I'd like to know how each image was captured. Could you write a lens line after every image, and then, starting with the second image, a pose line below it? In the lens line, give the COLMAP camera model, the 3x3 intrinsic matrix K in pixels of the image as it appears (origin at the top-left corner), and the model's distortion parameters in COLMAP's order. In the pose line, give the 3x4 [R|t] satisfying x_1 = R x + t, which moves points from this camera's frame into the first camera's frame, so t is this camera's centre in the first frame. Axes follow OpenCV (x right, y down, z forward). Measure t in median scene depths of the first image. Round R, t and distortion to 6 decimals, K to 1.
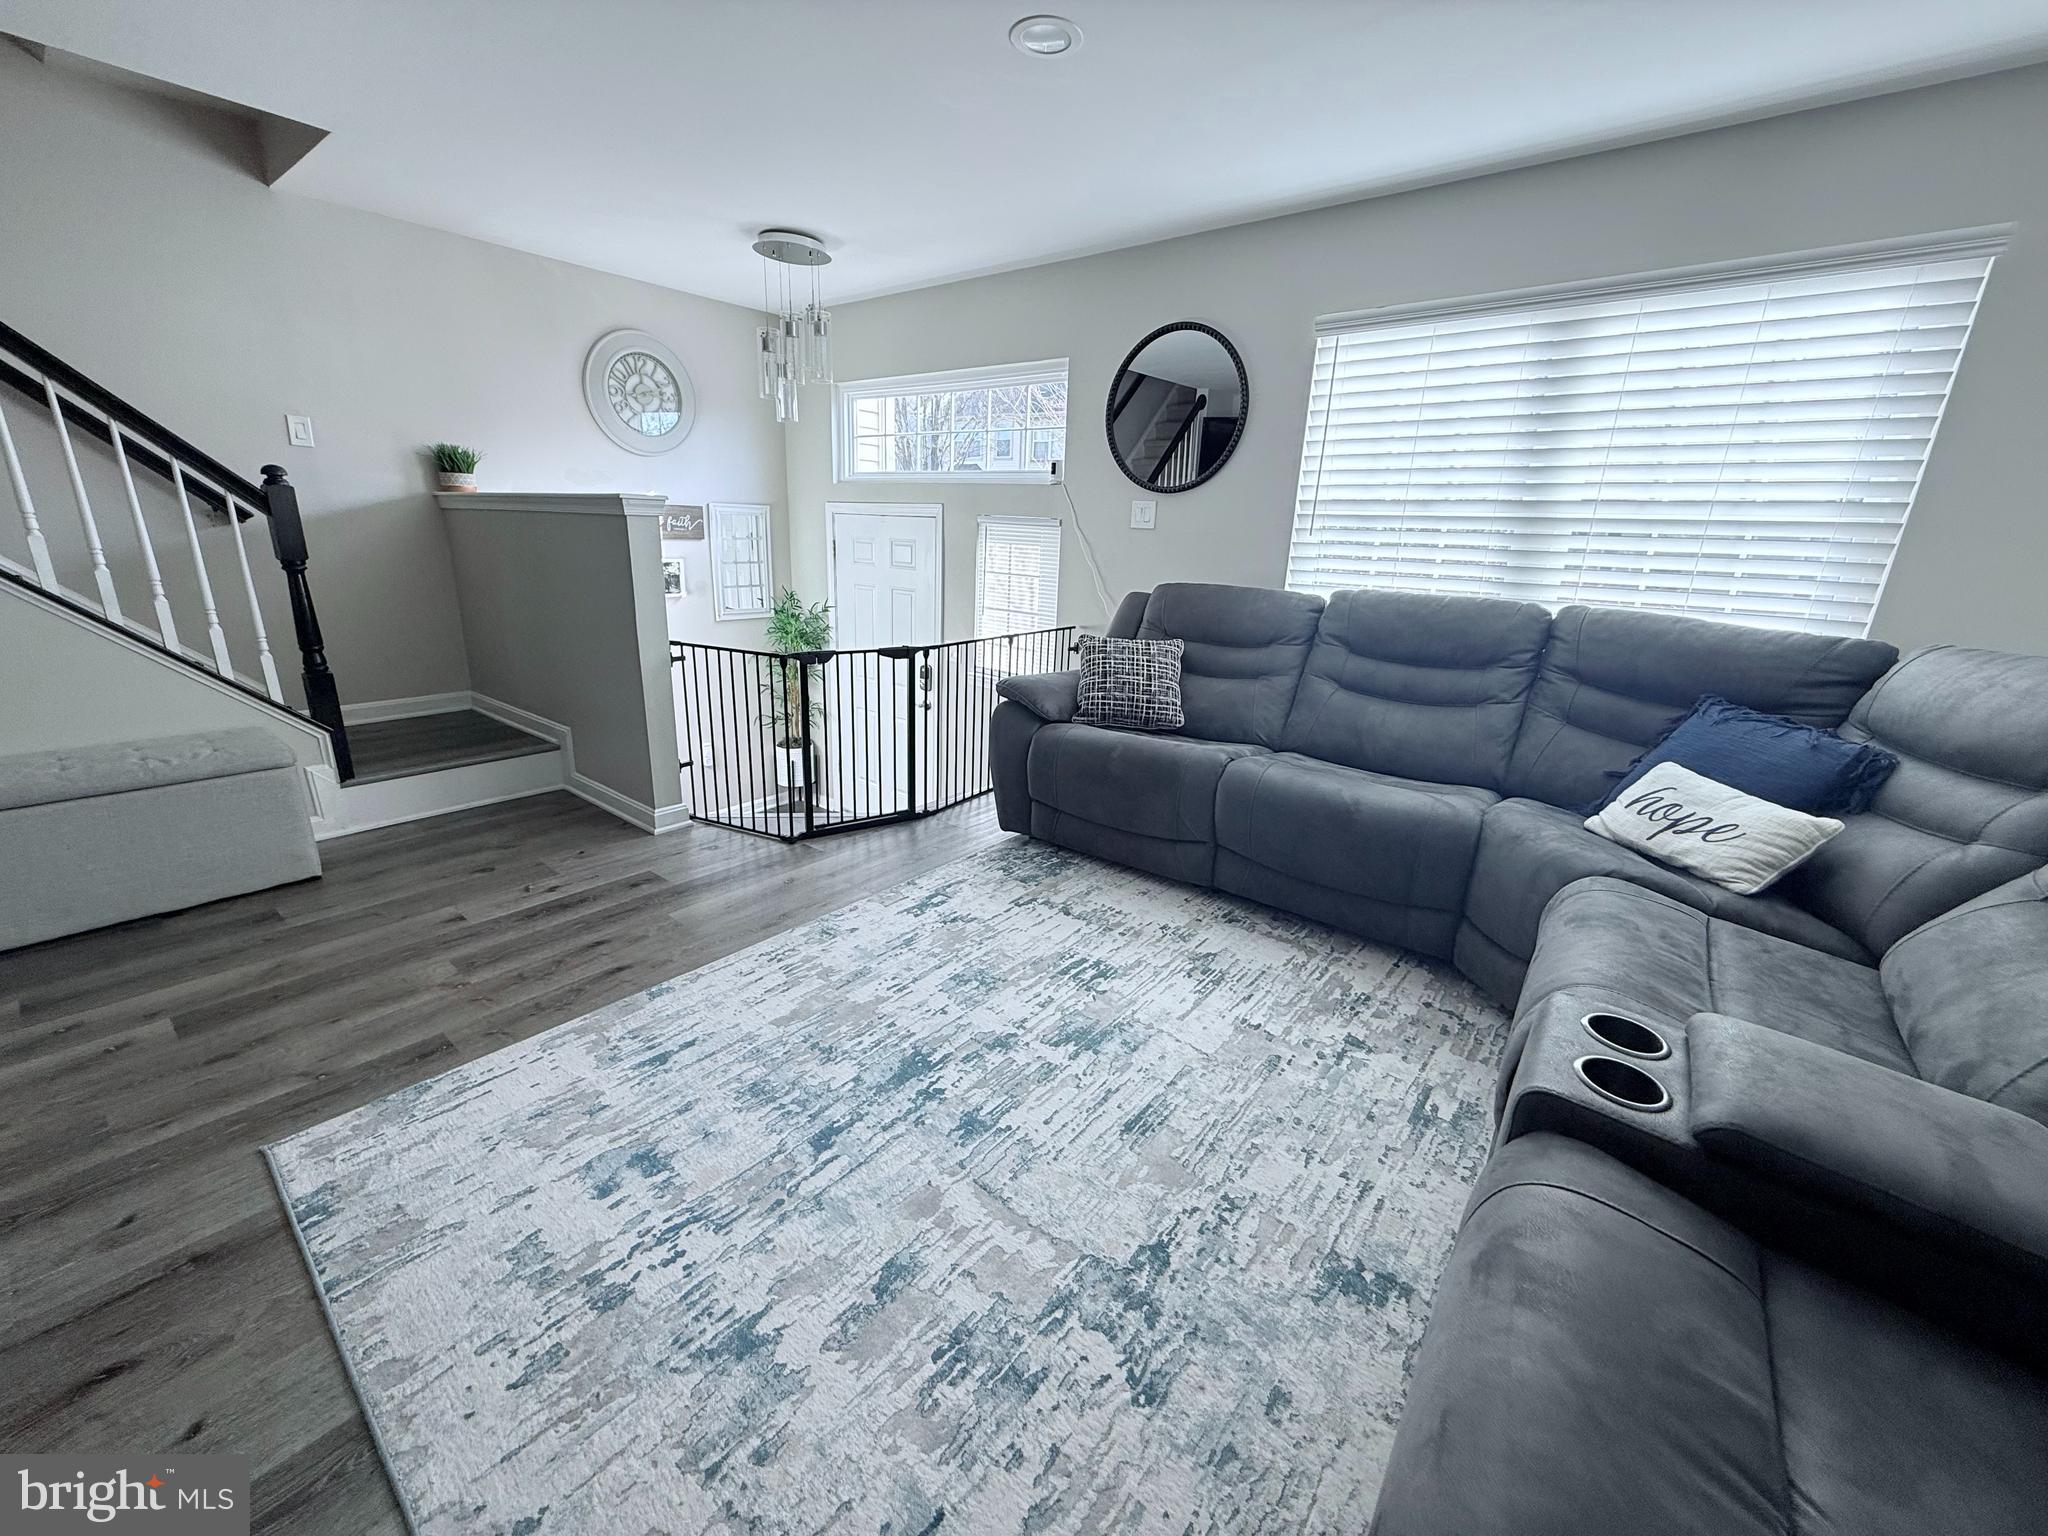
lens RADIAL K [[813.3, 0, 1015.6], [0, 813.3, 765.7], [0, 0, 1]] dist [-0.002296, 0.001330]
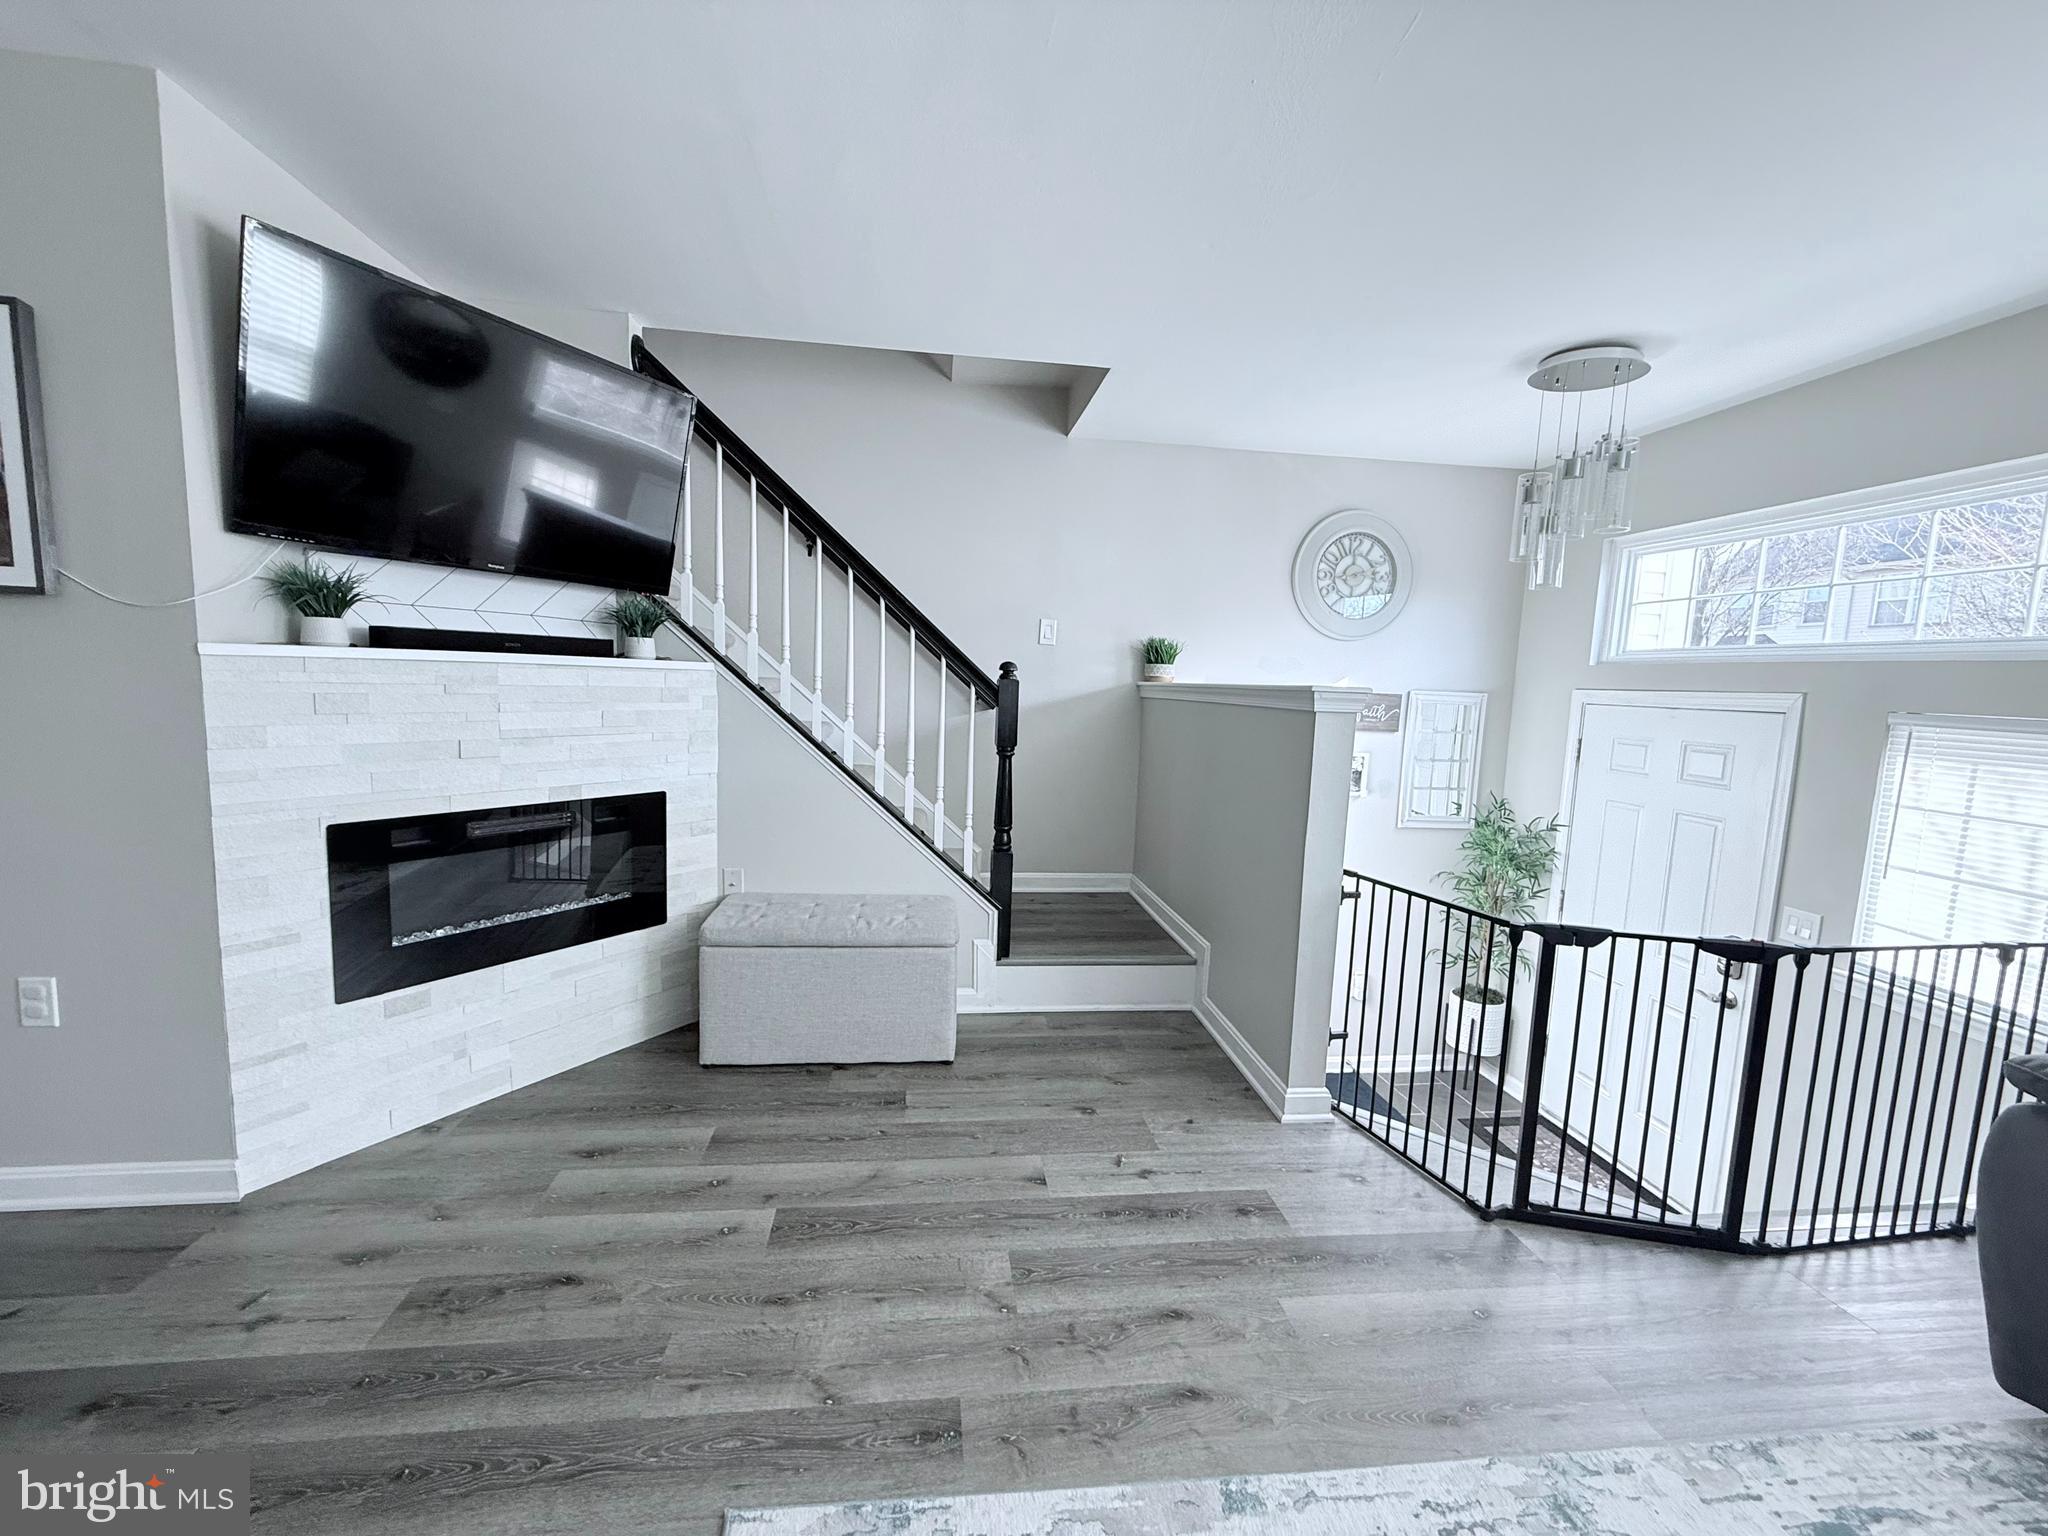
lens RADIAL K [[813.3, 0, 1016.4], [0, 813.3, 765.8], [0, 0, 1]] dist [-0.002296, 0.001330]
pose [[0.714522, 0.066441, -0.696451, -0.149954], [-0.211536, 0.969402, -0.124545, -0.109419], [0.666866, 0.236314, 0.706714, 0.291629]]
